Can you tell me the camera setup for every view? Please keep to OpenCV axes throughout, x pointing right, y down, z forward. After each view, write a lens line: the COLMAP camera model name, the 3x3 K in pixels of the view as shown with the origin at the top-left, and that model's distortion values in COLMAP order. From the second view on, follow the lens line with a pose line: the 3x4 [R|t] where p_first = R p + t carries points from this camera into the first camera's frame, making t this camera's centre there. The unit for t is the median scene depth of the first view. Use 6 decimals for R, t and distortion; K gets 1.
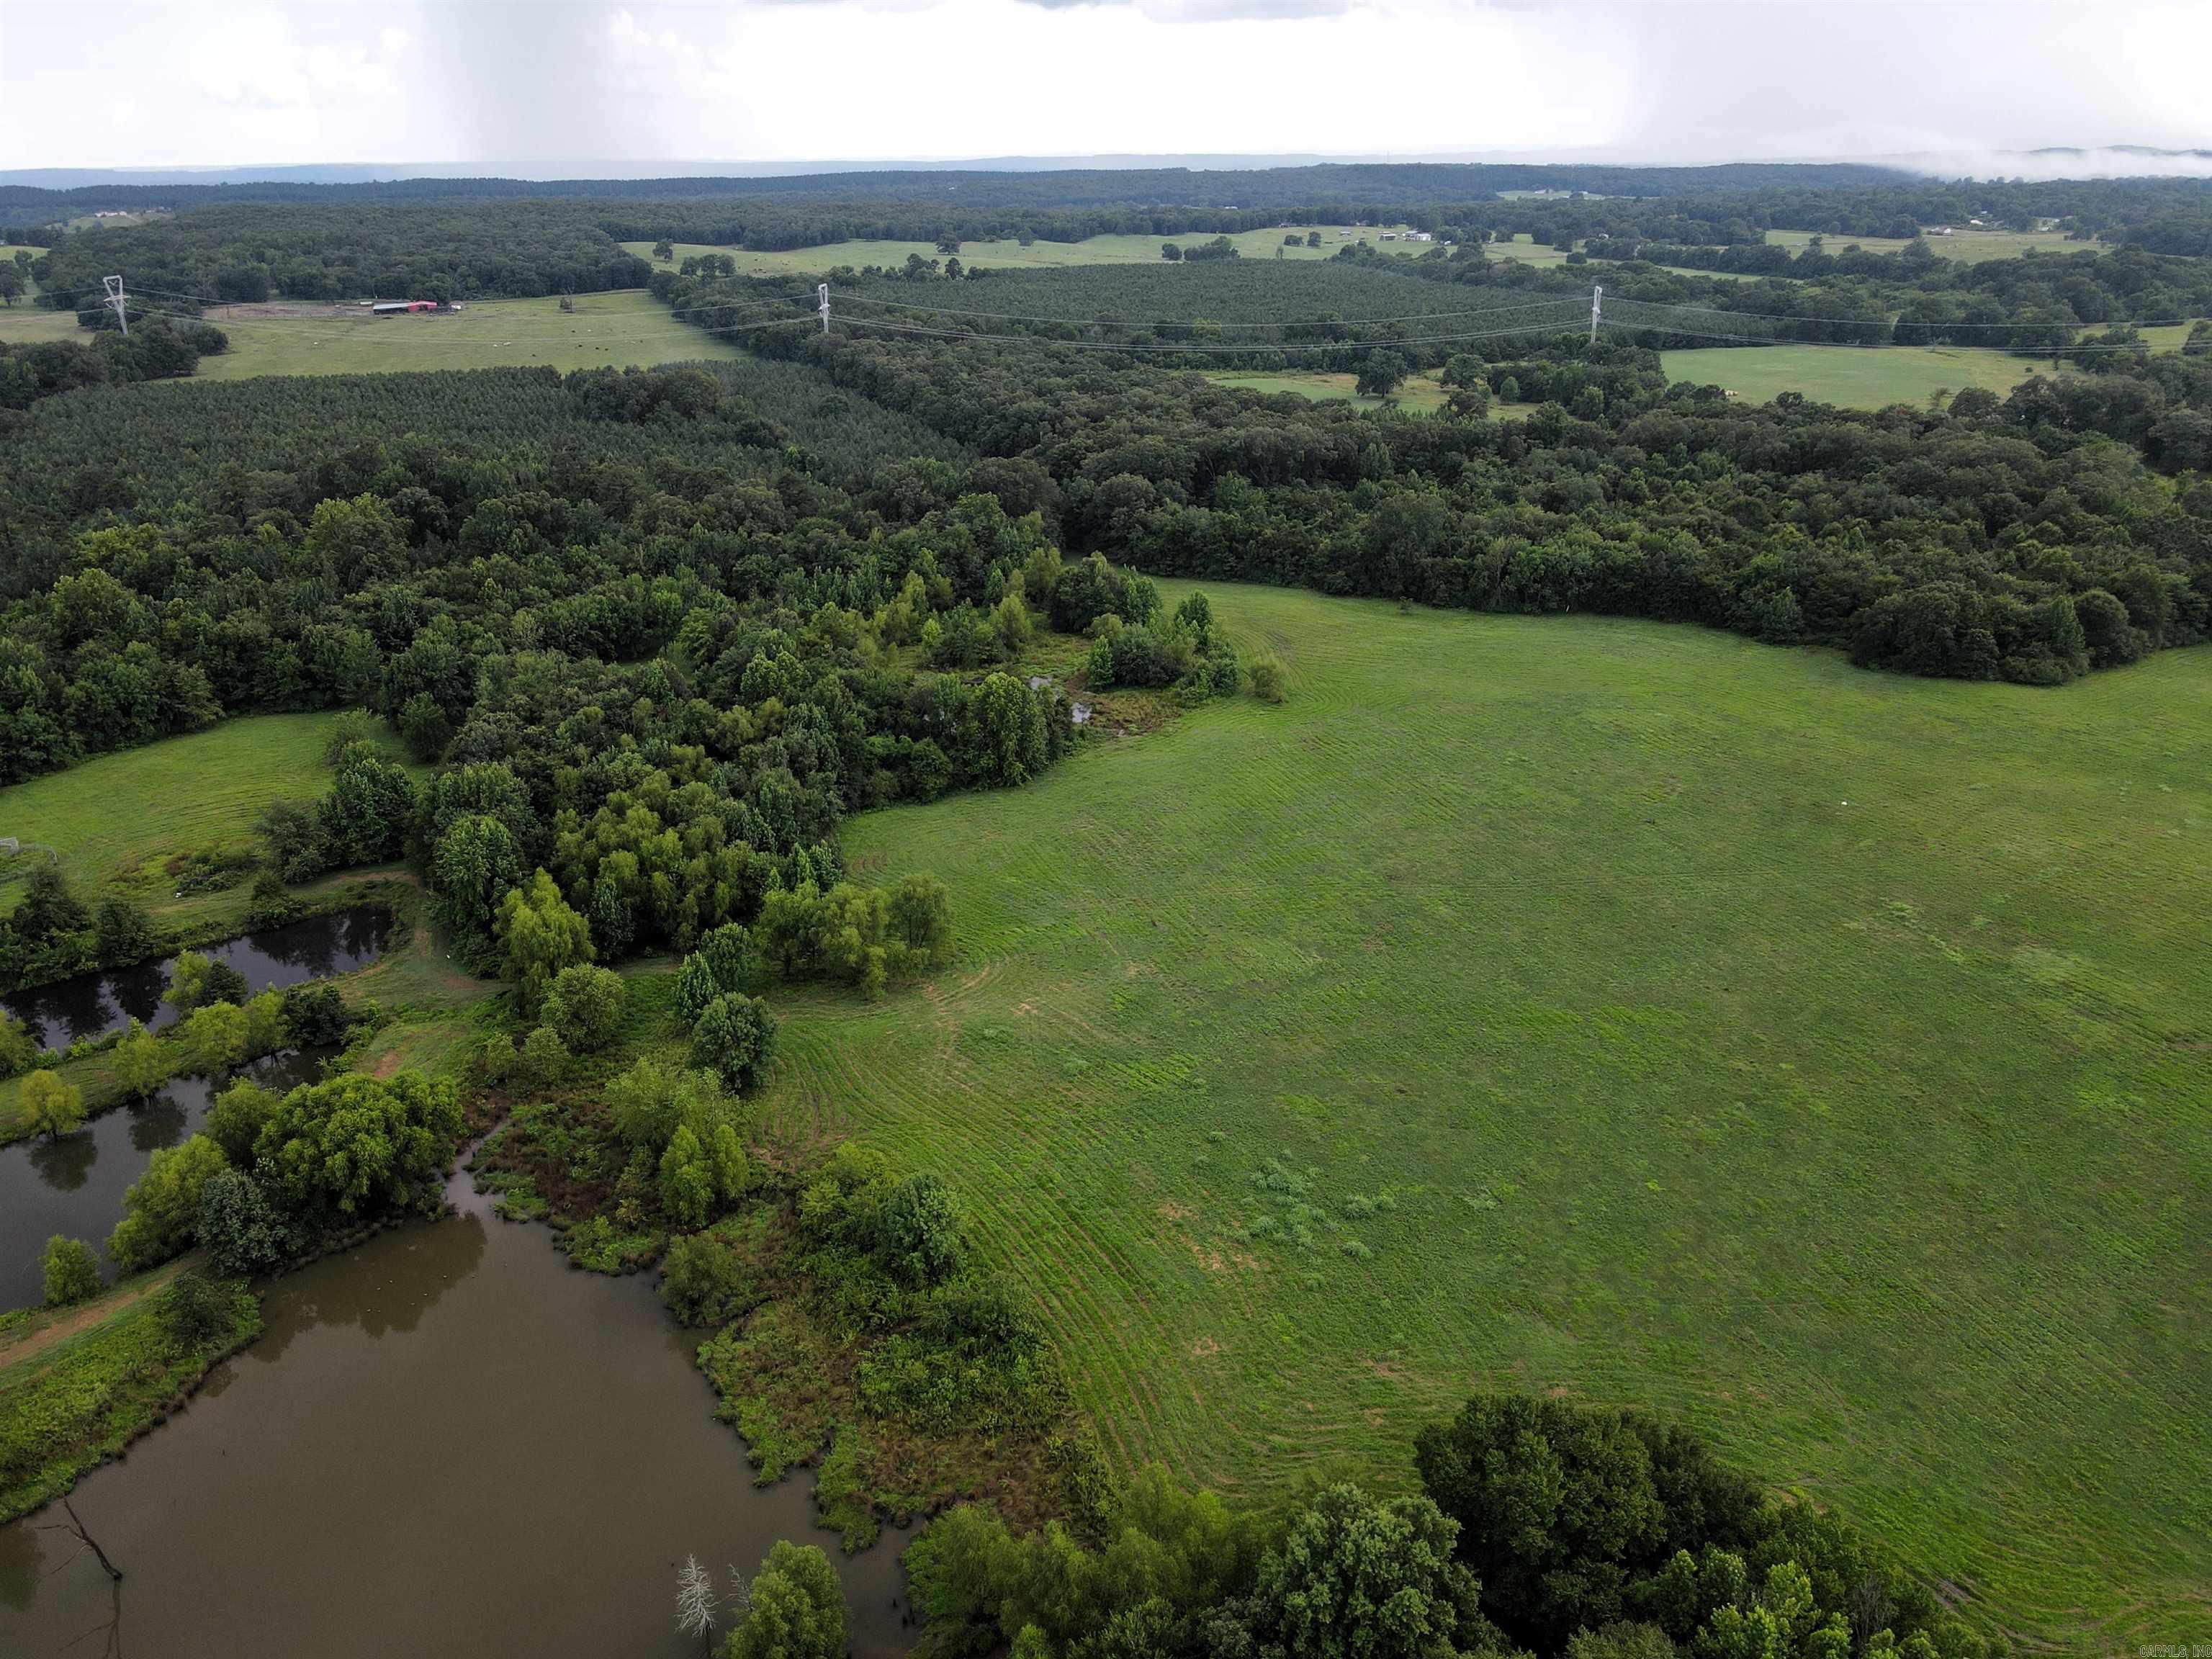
lens RADIAL K [[1622.6, 0, 1121.5], [0, 1622.6, 818.3], [0, 0, 1]] dist [0.004812, 0.014685]
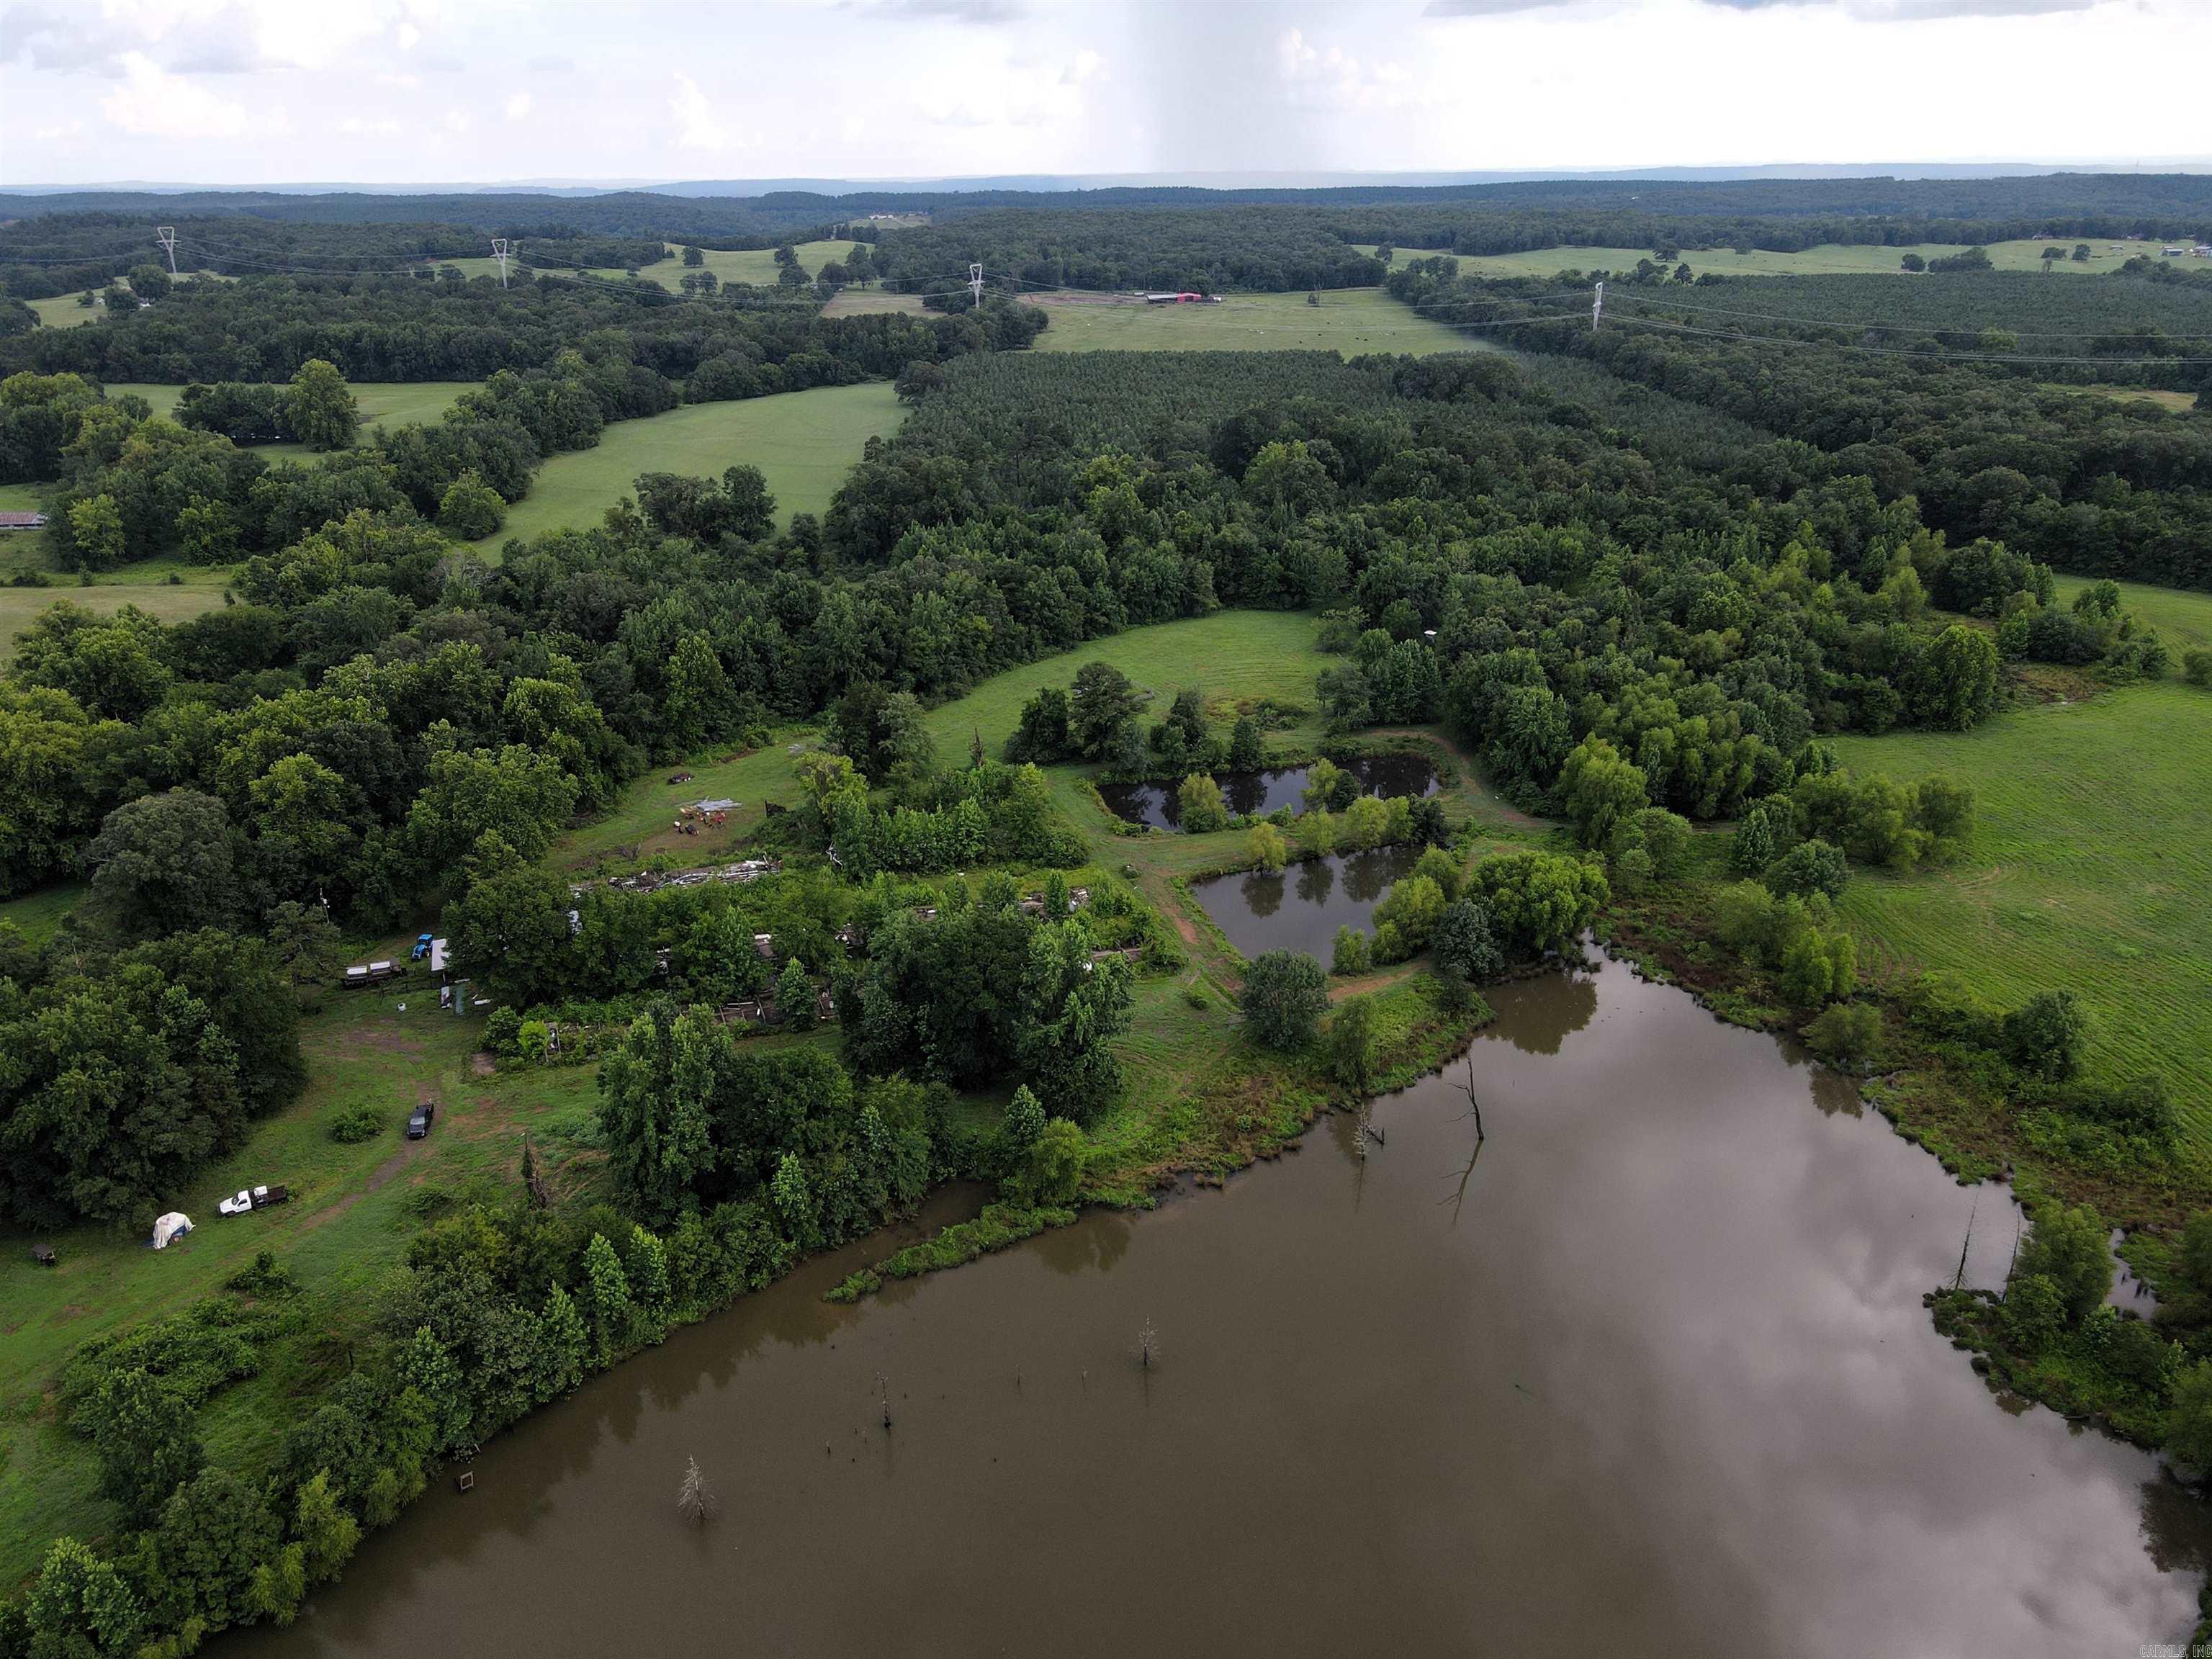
lens RADIAL K [[1622.6, 0, 1112.2], [0, 1622.6, 807.3], [0, 0, 1]] dist [0.004812, 0.014685]
pose [[0.932231, 0.134927, -0.335768, -0.161846], [-0.138842, 0.990236, 0.012440, 0.069913], [0.334168, 0.035022, 0.941862, -0.151014]]
